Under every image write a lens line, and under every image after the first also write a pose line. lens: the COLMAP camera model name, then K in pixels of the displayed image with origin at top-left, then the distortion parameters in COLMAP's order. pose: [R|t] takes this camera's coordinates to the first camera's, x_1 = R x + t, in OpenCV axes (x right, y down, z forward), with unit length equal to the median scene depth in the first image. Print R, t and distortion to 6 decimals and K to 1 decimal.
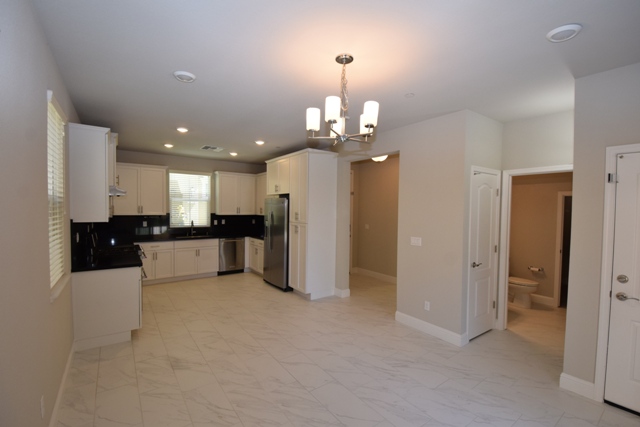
lens RADIAL K [[281.4, 0, 320.7], [0, 281.4, 217.2], [0, 0, 1]] dist [-0.002256, -0.000649]
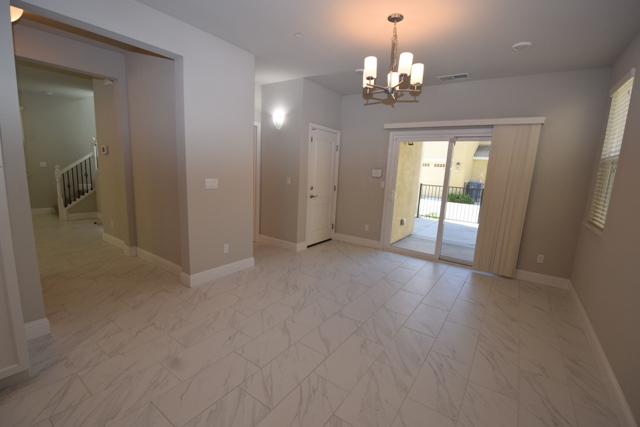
lens RADIAL K [[281.4, 0, 320.7], [0, 281.4, 217.2], [0, 0, 1]] dist [-0.002256, -0.000649]
pose [[-0.330171, -0.190274, 0.924545, -0.439695], [-0.027910, 0.981012, 0.191928, 0.009305], [-0.943508, 0.037565, -0.329212, 0.725652]]
